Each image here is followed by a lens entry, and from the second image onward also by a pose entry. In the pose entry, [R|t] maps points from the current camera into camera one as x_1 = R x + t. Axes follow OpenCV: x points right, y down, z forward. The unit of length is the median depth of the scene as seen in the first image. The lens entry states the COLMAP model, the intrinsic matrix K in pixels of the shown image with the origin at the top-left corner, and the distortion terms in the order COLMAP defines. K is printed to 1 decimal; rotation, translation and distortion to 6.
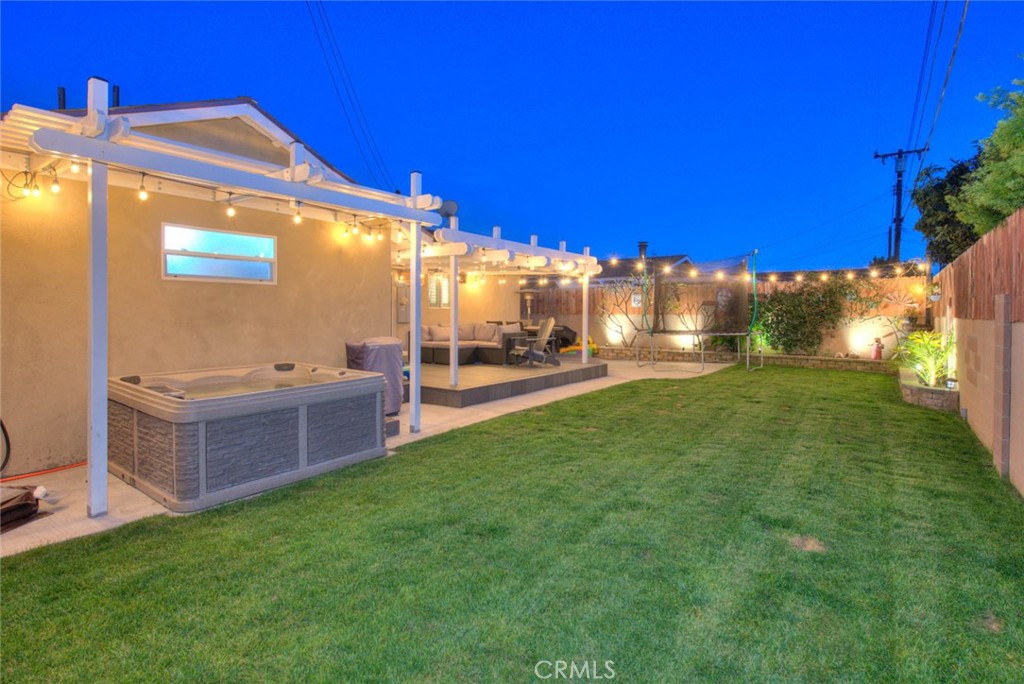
lens RADIAL K [[495.4, 0, 538.1], [0, 495.4, 310.1], [0, 0, 1]] dist [0.002436, 0.000310]
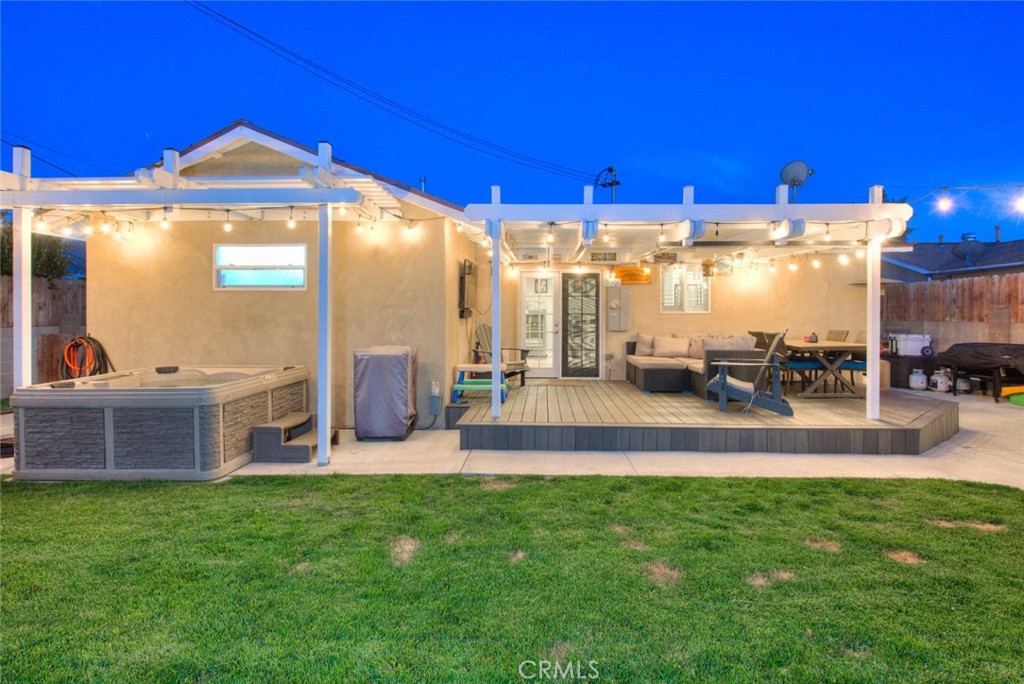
lens RADIAL K [[495.4, 0, 532.9], [0, 495.4, 319.4], [0, 0, 1]] dist [0.002436, 0.000310]
pose [[0.555786, 0.002050, -0.831323, 0.566665], [0.001927, 0.999991, 0.003754, 0.006237], [0.831323, -0.003689, 0.555777, 0.770205]]
